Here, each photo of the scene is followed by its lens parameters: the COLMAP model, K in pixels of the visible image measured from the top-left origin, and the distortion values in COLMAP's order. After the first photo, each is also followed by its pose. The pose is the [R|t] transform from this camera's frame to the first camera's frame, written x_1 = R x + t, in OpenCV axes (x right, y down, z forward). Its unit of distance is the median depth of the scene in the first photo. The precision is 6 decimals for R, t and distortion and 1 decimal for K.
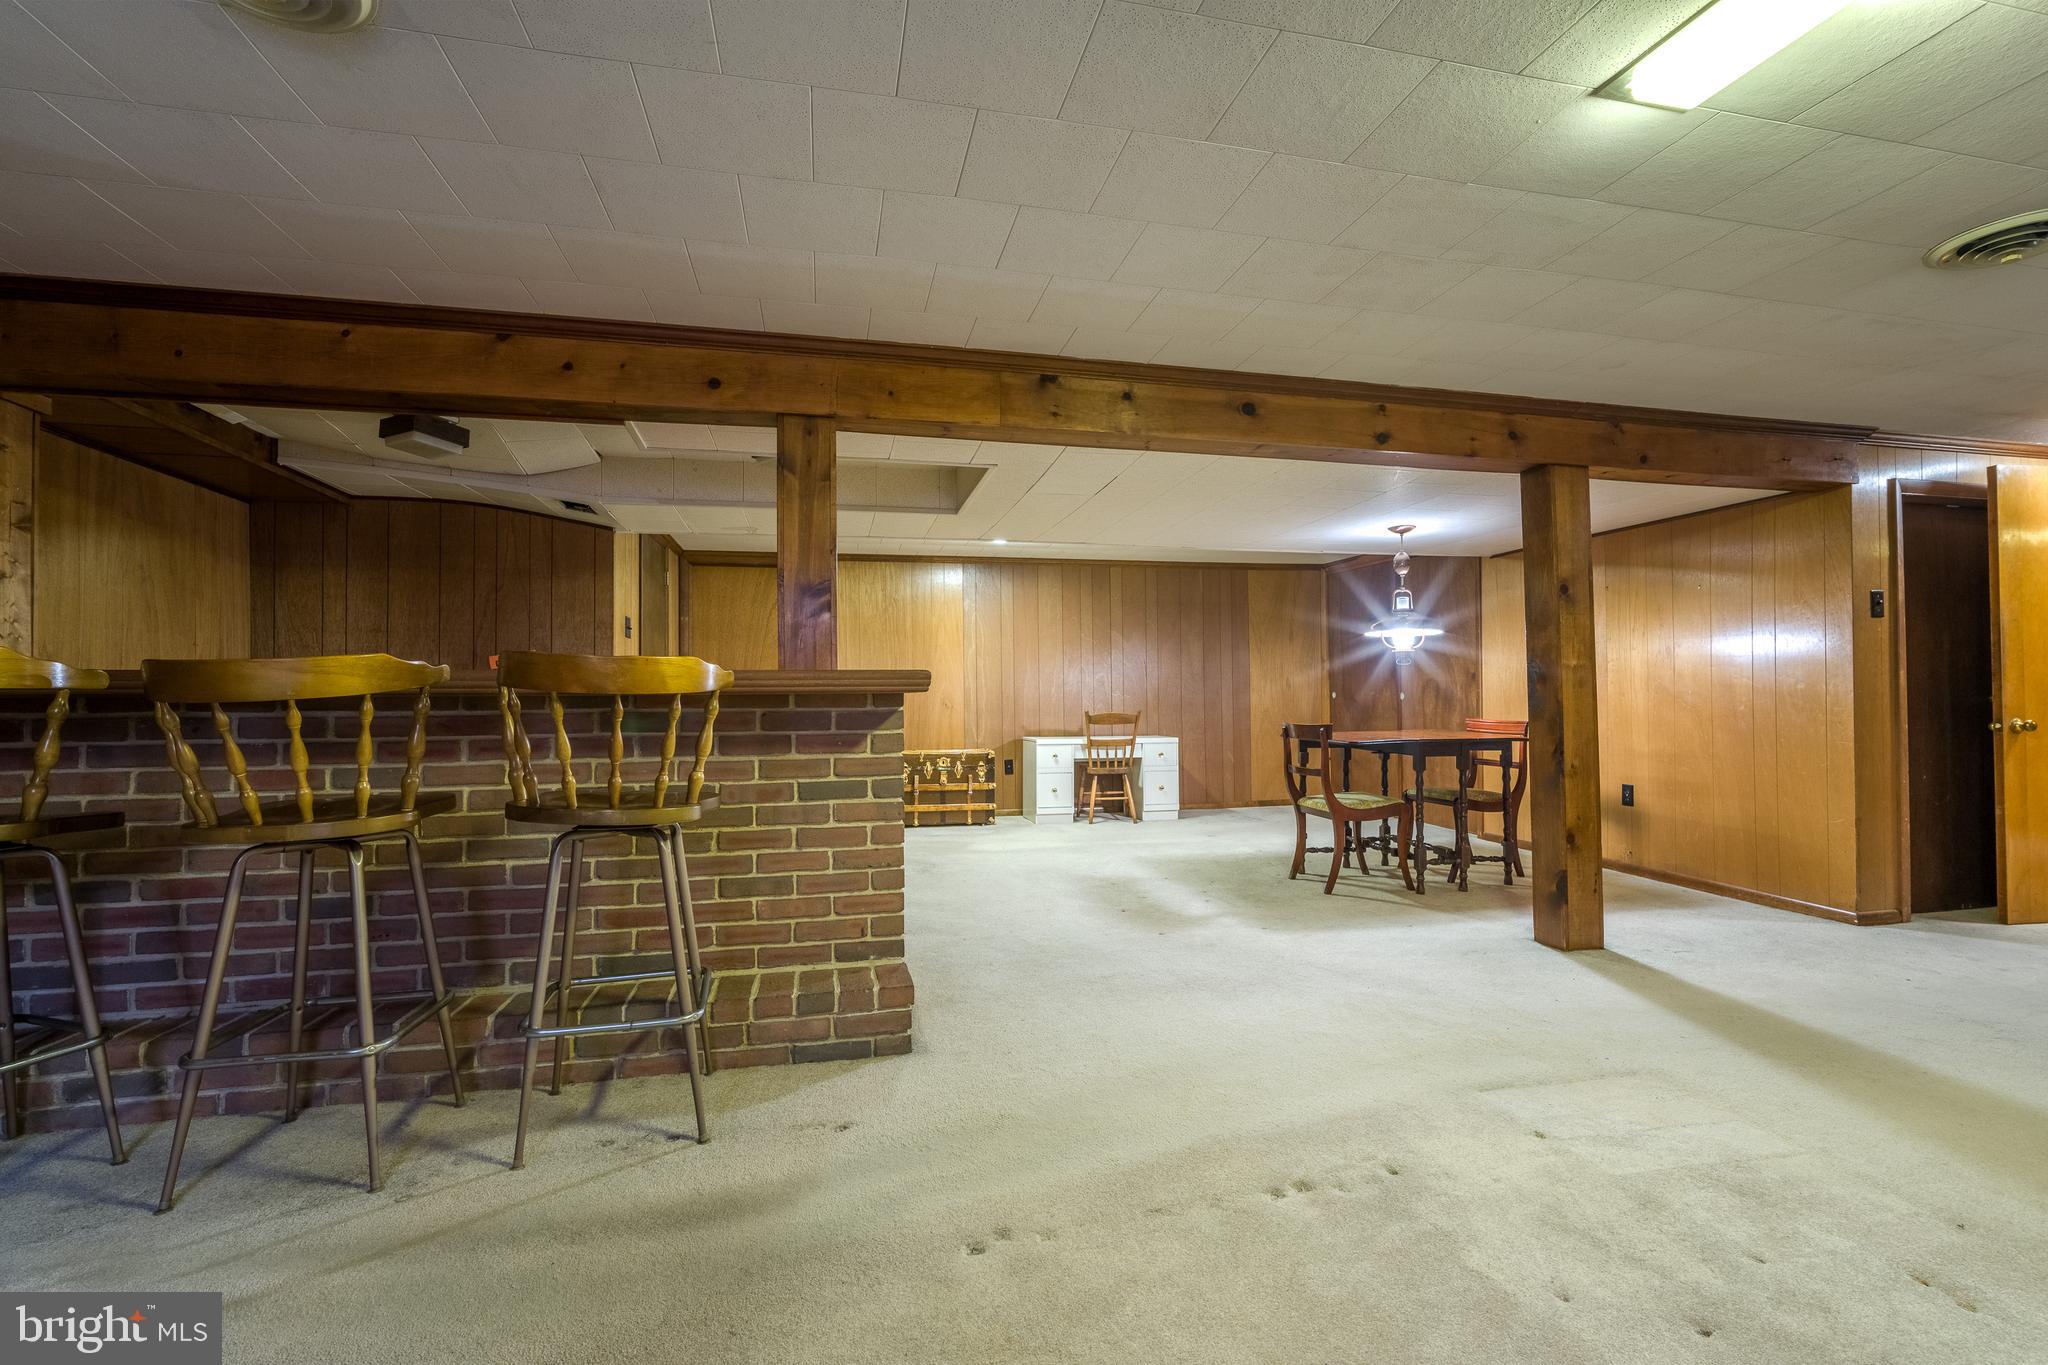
lens RADIAL K [[891.2, 0, 1024.0], [0, 891.2, 682.5], [0, 0, 1]] dist [-0.001027, -0.000030]
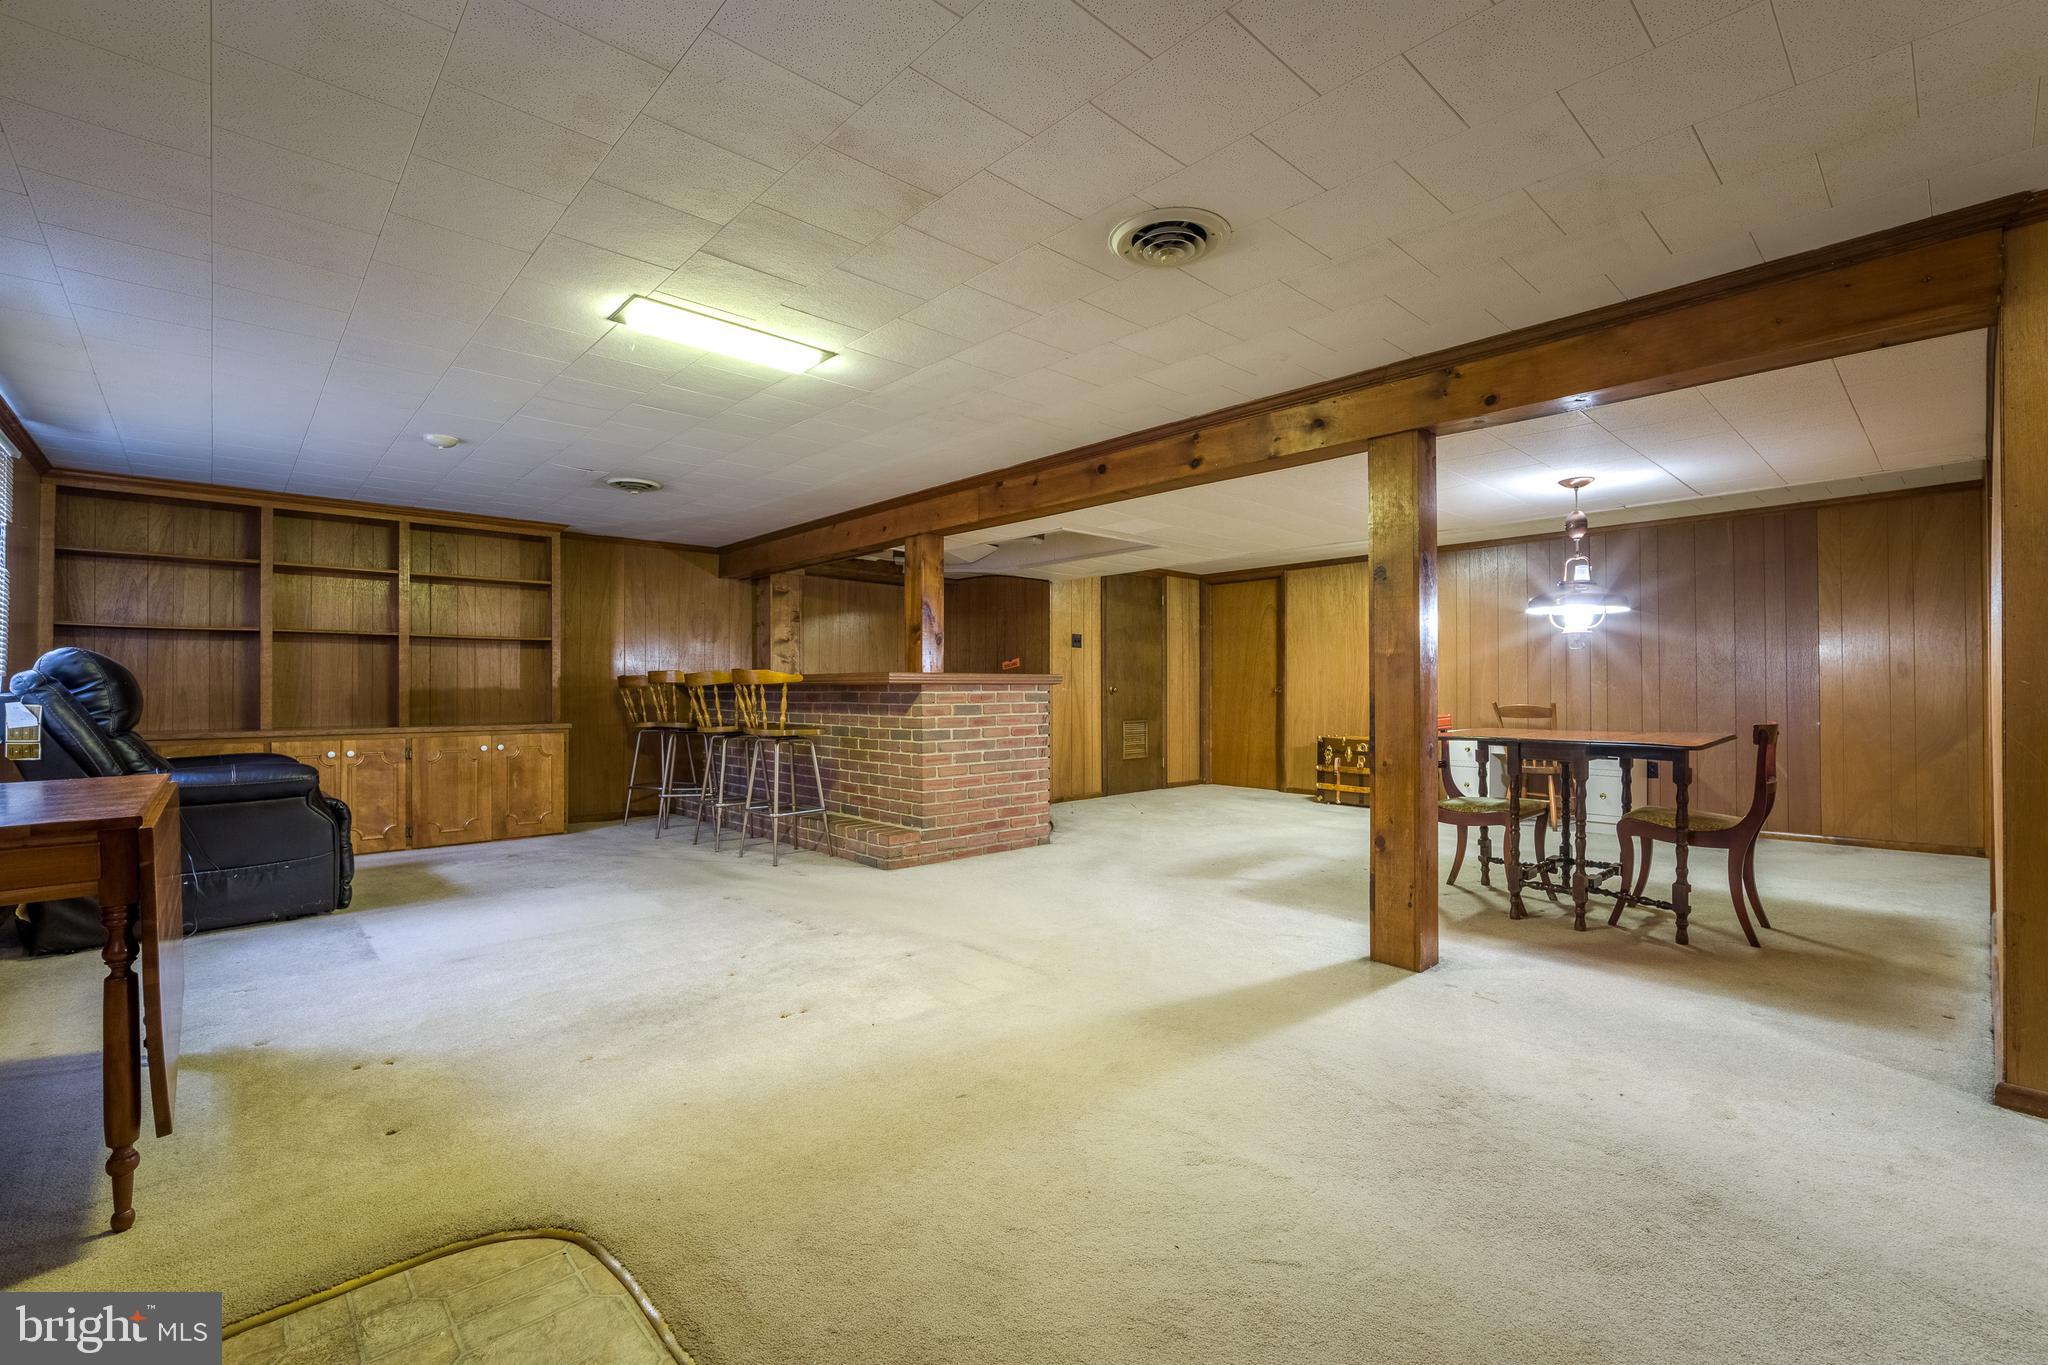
lens RADIAL K [[887.4, 0, 1024.0], [0, 887.4, 682.5], [0, 0, 1]] dist [0.000155, -0.000020]
pose [[0.501498, 0.000471, -0.865159, 1.209533], [0.009916, 0.999931, 0.006292, 0.000053], [0.865102, -0.011734, 0.501458, 0.214913]]
